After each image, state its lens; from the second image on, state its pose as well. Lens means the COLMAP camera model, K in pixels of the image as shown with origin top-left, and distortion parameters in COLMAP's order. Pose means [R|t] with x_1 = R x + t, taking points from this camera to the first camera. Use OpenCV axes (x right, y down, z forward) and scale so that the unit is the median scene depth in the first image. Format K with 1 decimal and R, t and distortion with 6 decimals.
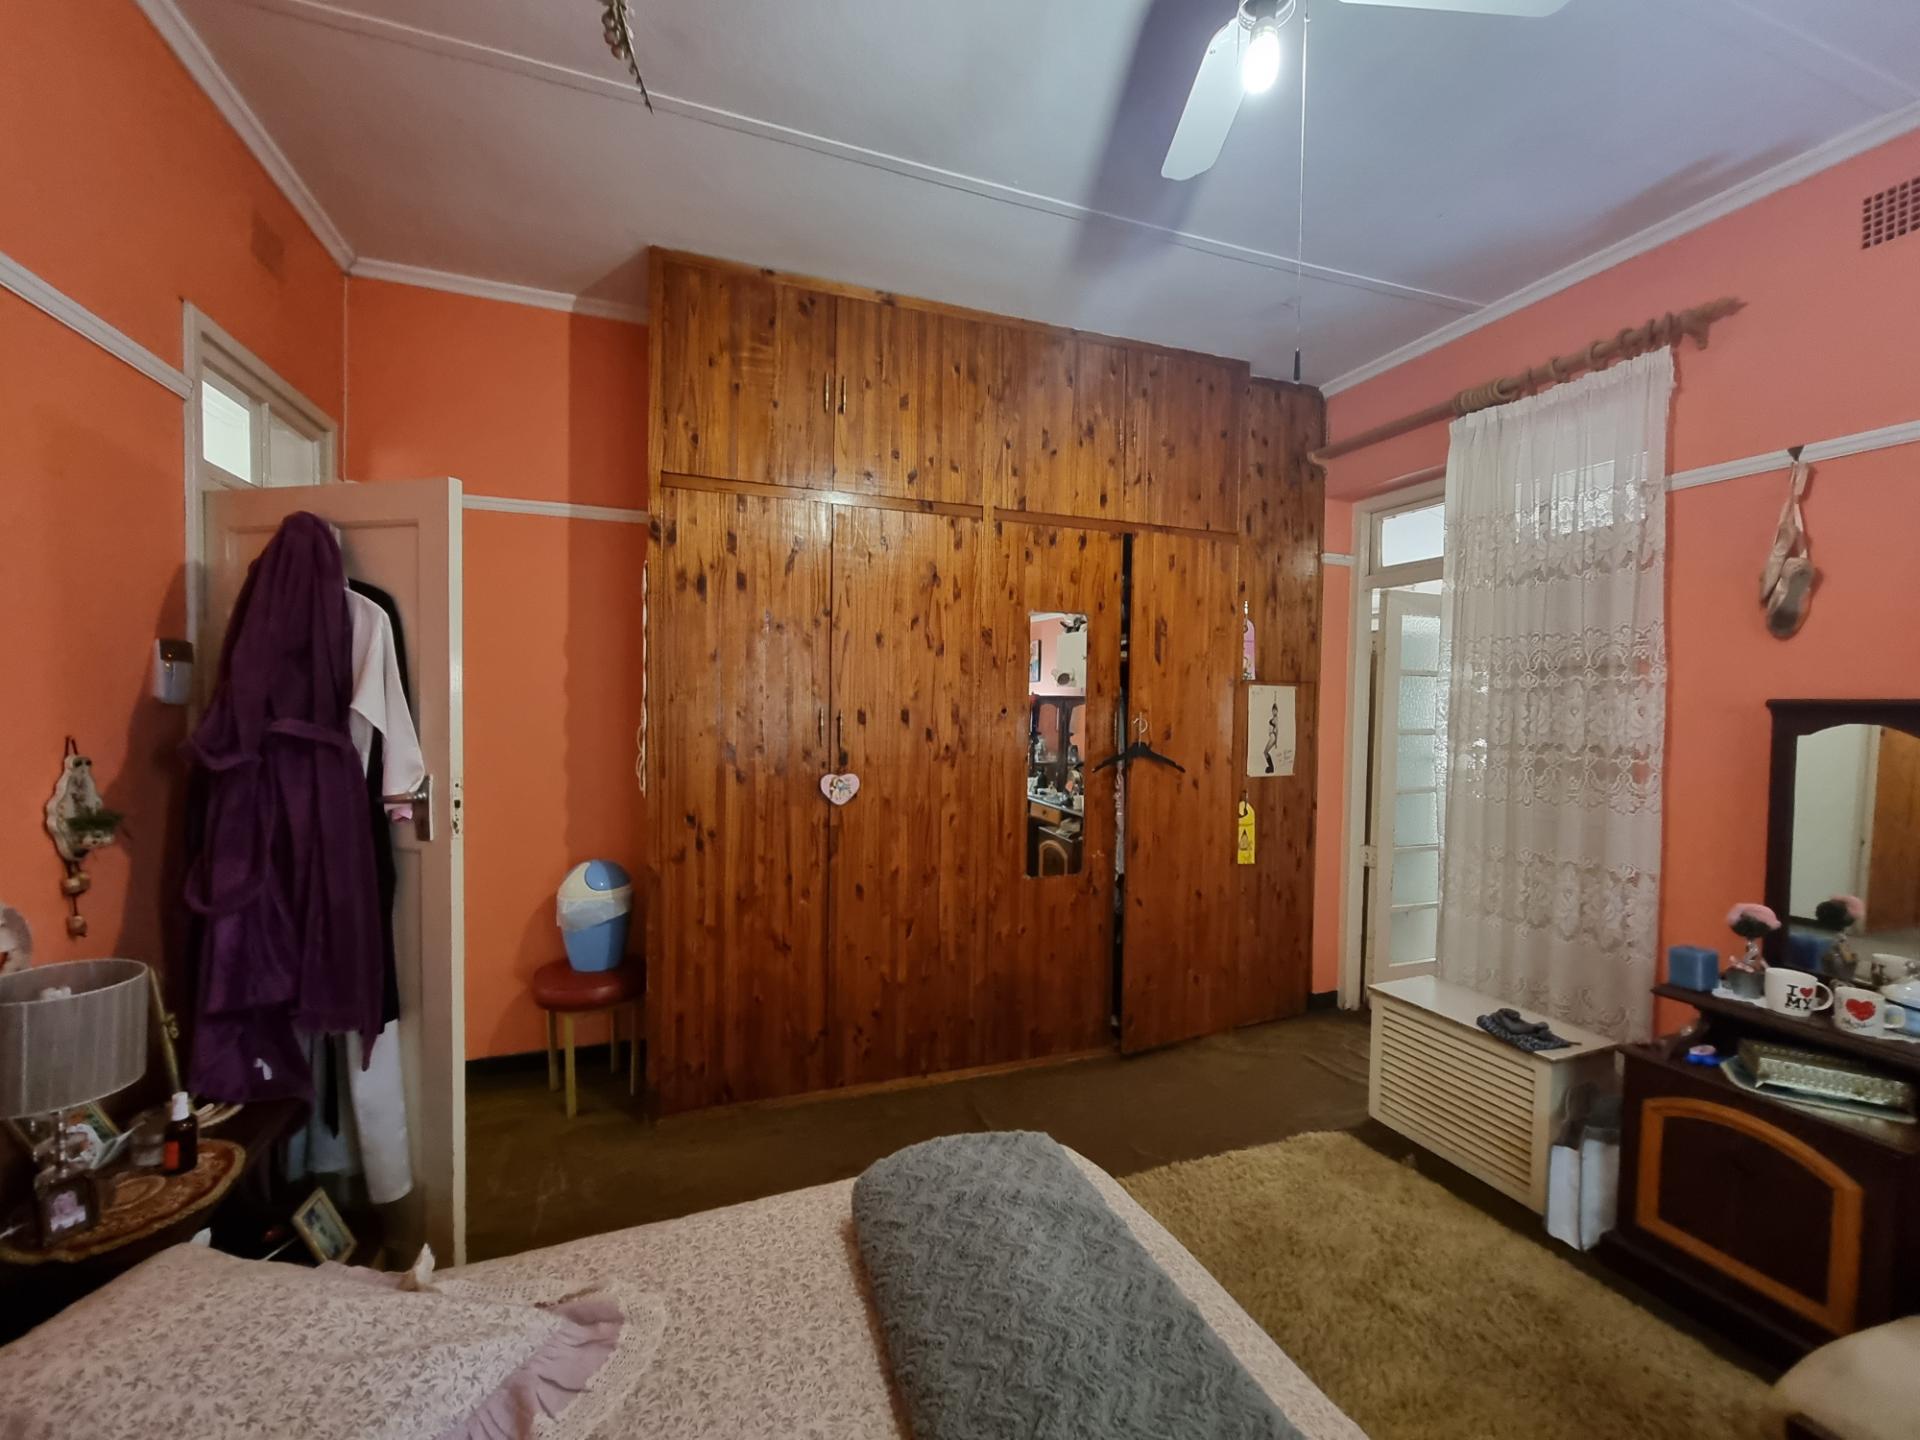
lens RADIAL K [[779.0, 0, 959.8], [0, 779.0, 723.8], [0, 0, 1]] dist [0.000885, 0.000340]
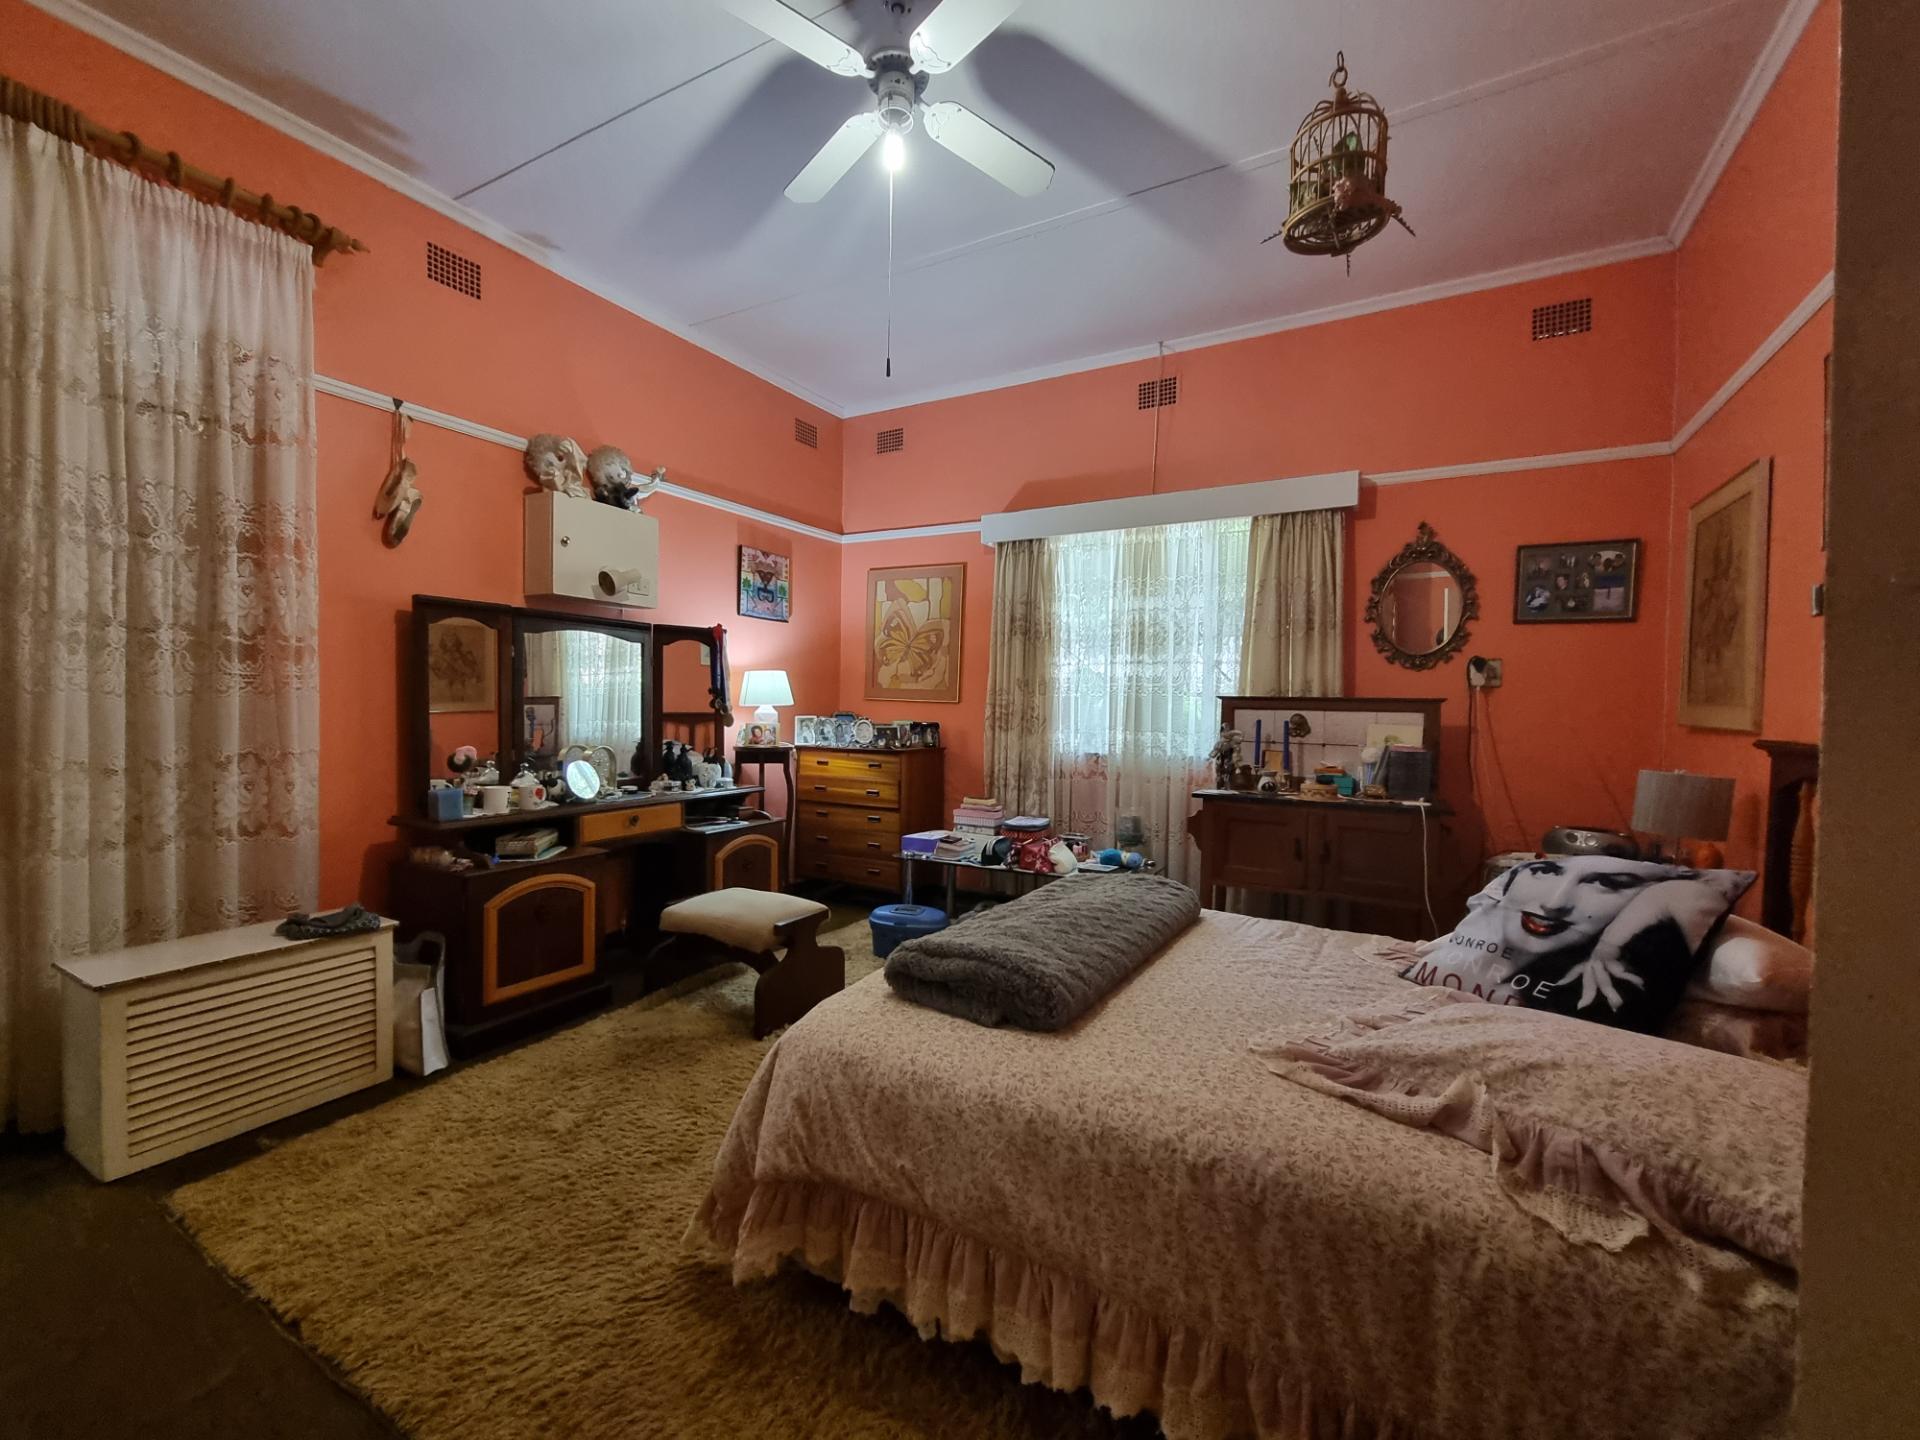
lens RADIAL K [[779.0, 0, 966.1], [0, 779.0, 722.2], [0, 0, 1]] dist [0.000885, 0.000340]
pose [[-0.636330, -0.042619, 0.770239, -0.599664], [-0.004428, 0.998658, 0.051601, 0.119336], [-0.771404, 0.029425, -0.635665, 1.228491]]
